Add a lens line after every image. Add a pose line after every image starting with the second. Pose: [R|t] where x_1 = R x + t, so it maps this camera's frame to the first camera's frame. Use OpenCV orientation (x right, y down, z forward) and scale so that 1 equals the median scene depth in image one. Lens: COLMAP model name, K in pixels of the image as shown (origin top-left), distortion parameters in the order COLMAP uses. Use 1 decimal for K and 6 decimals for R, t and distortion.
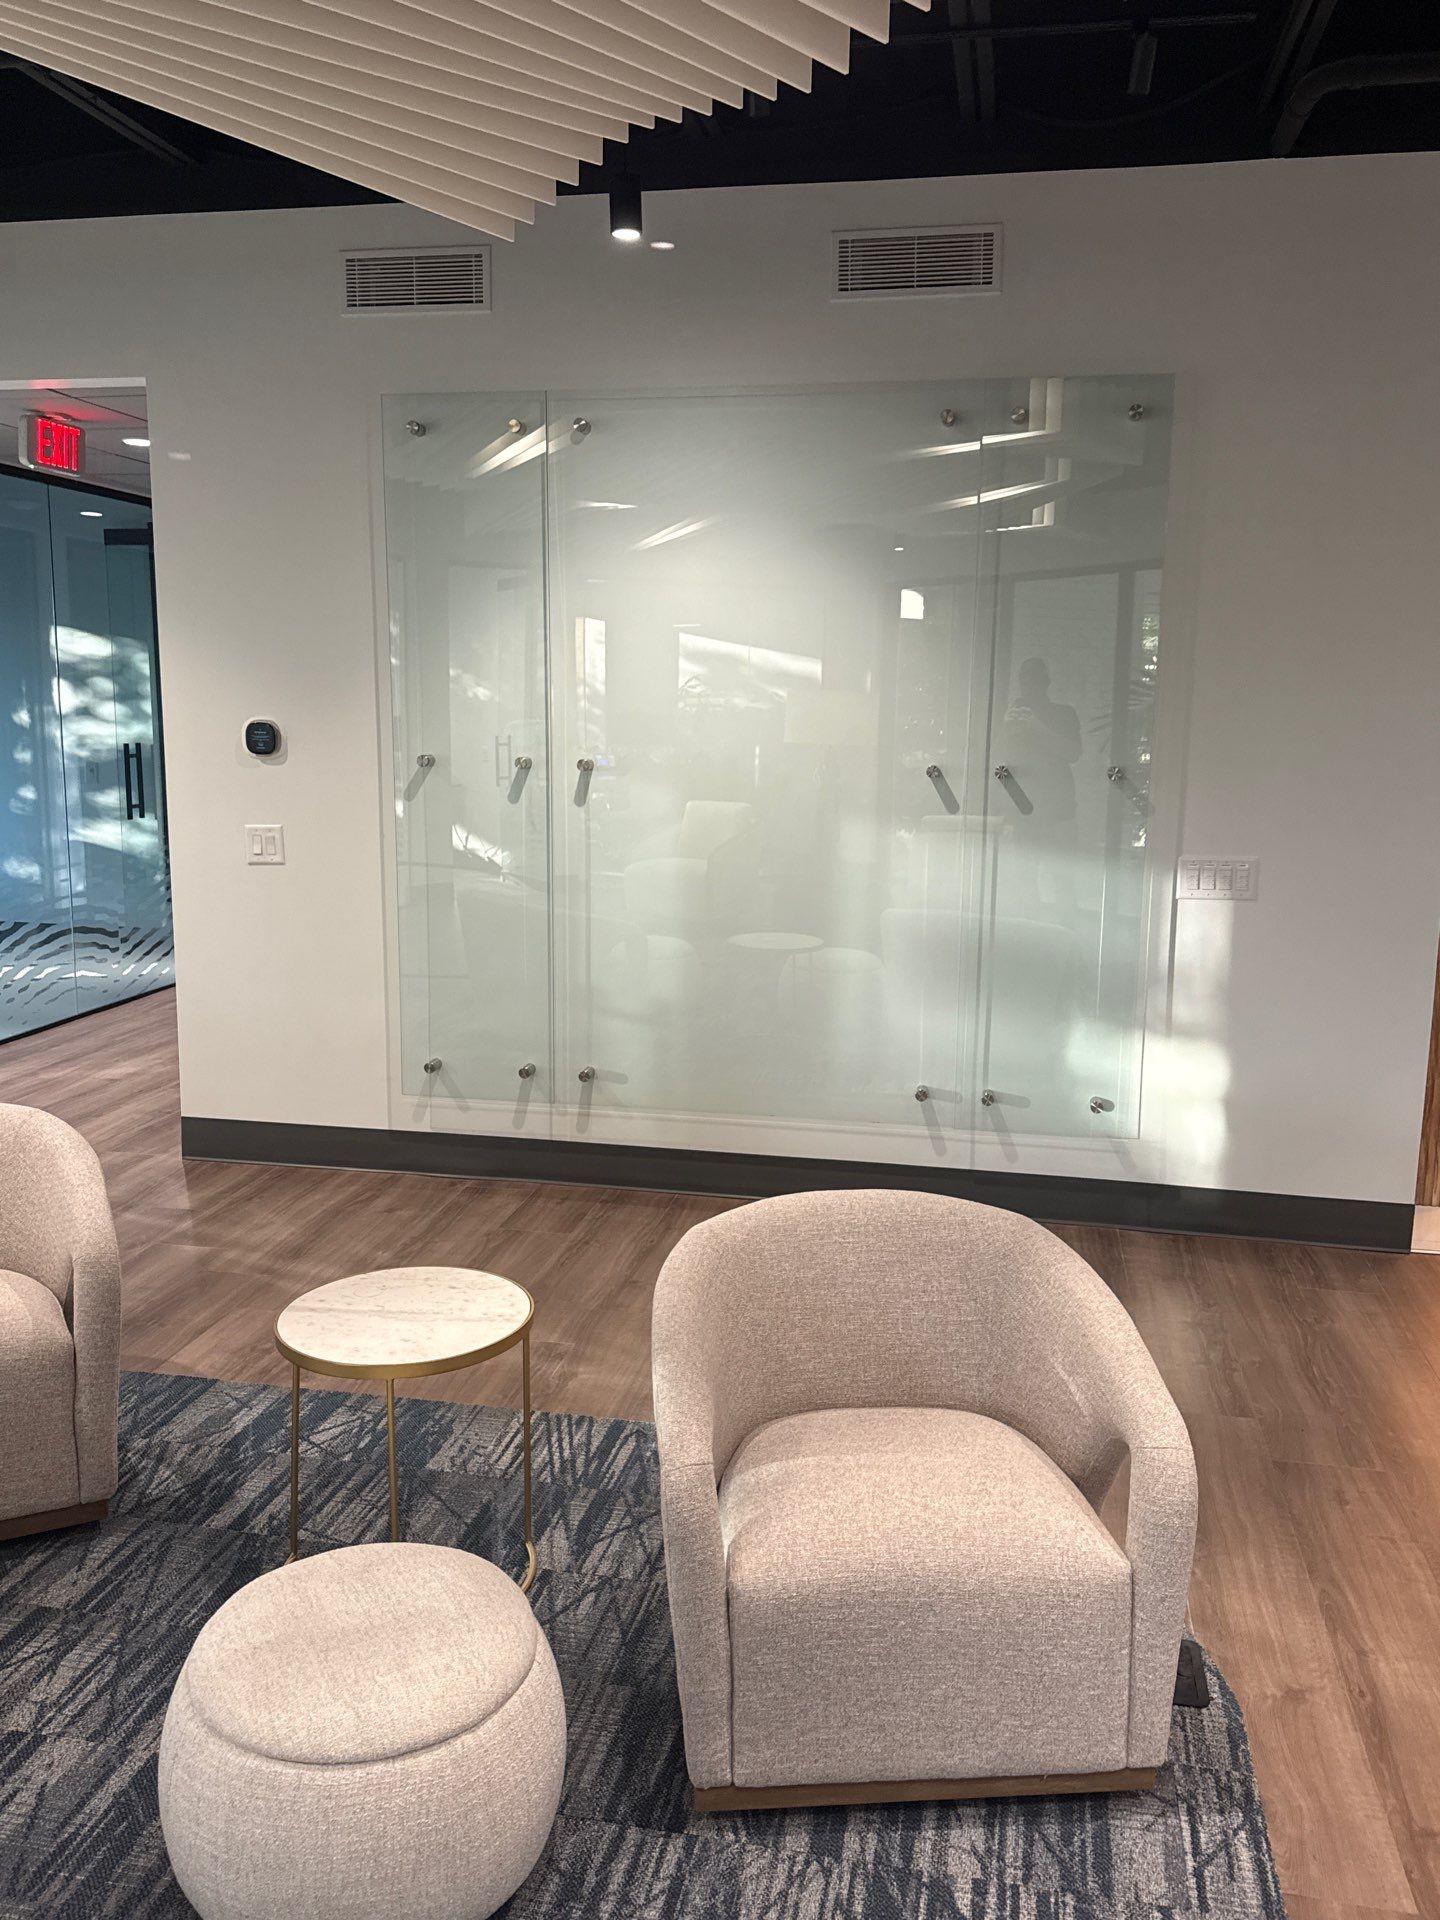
lens RADIAL K [[1553.6, 0, 720.0], [0, 1553.6, 960.0], [0, 0, 1]] dist [0.129915, -0.202079]
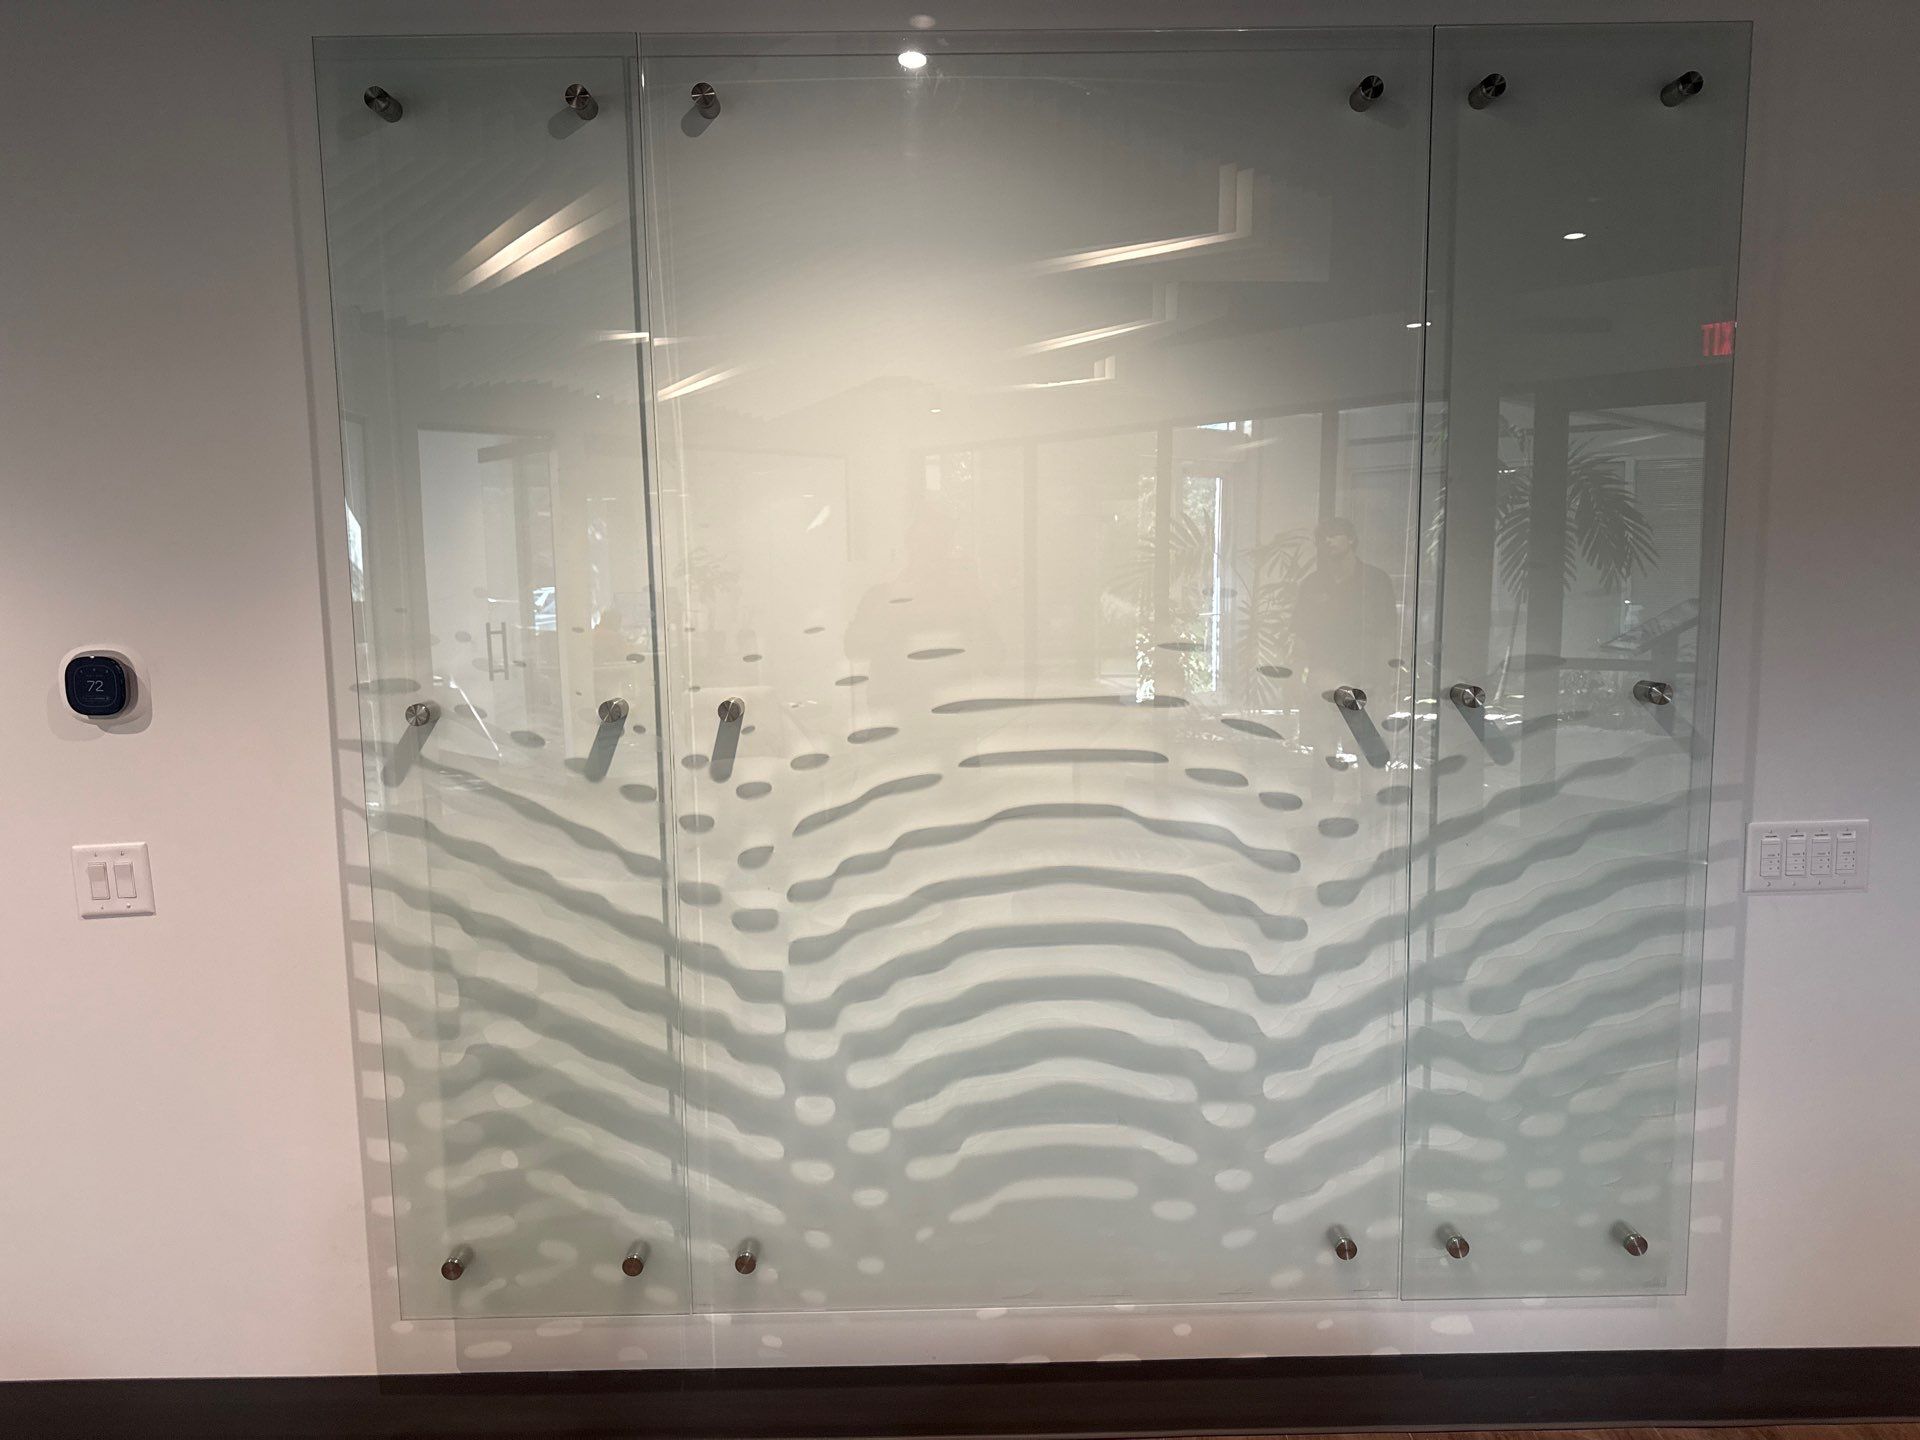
lens RADIAL K [[1420.1, 0, 959.3], [0, 1420.1, 744.1], [0, 0, 1]] dist [0.110557, -0.204001]
pose [[0.981870, -0.050216, 0.182781, -0.094879], [0.057957, 0.997624, -0.037253, -0.085579], [-0.180476, 0.047171, 0.982448, 0.466744]]
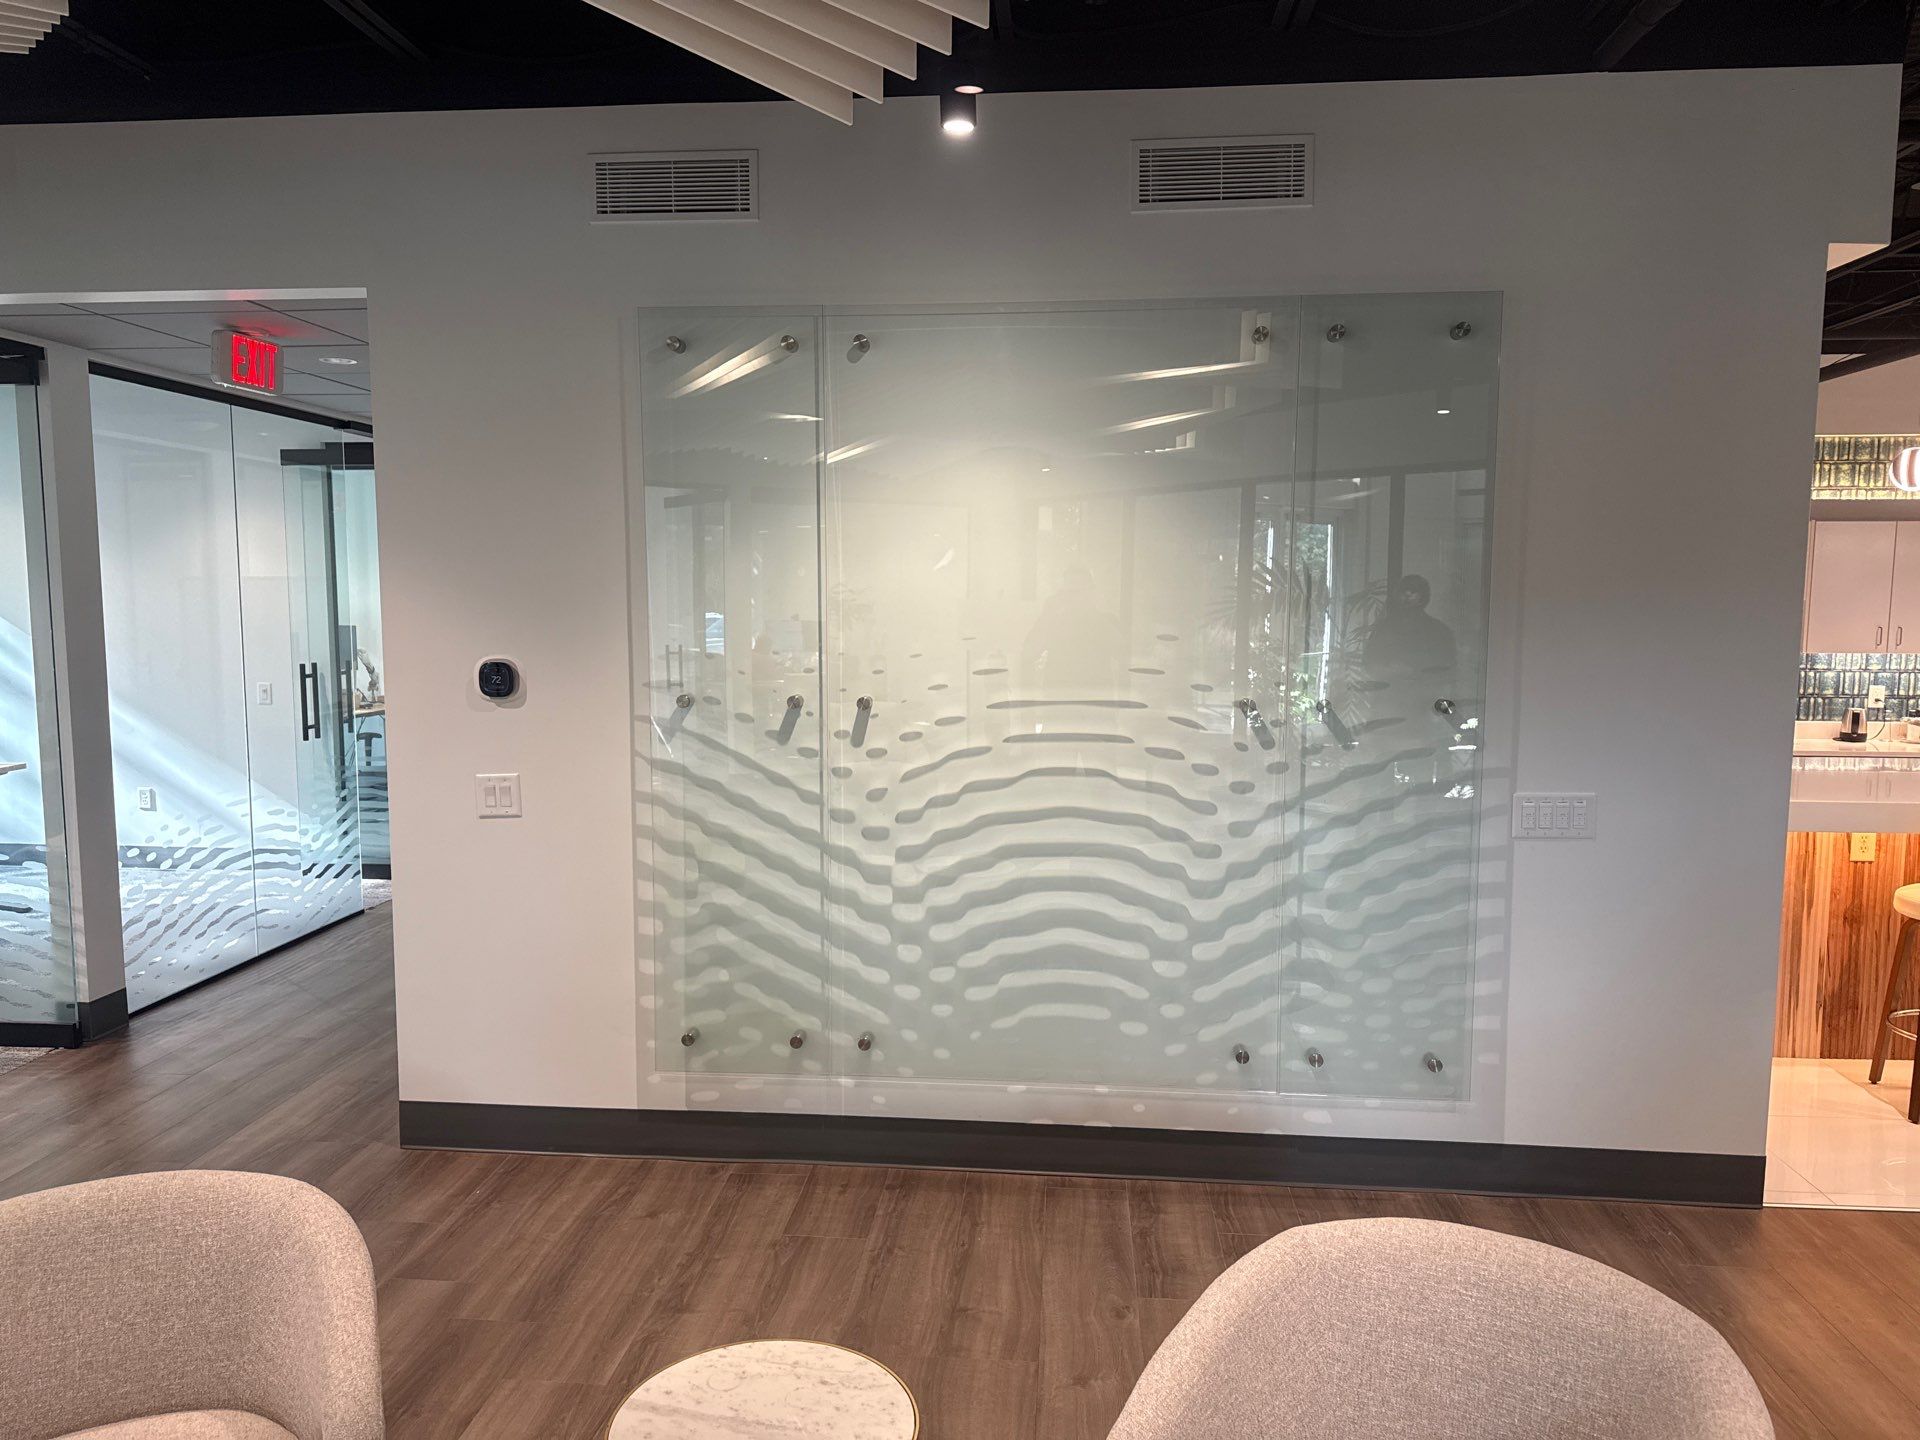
lens RADIAL K [[1420.1, 0, 959.3], [0, 1420.1, 744.1], [0, 0, 1]] dist [0.110557, -0.204001]
pose [[0.995795, -0.020324, 0.089331, -0.100739], [0.025422, 0.998090, -0.056300, -0.050598], [-0.088017, 0.058334, 0.994410, 0.159213]]
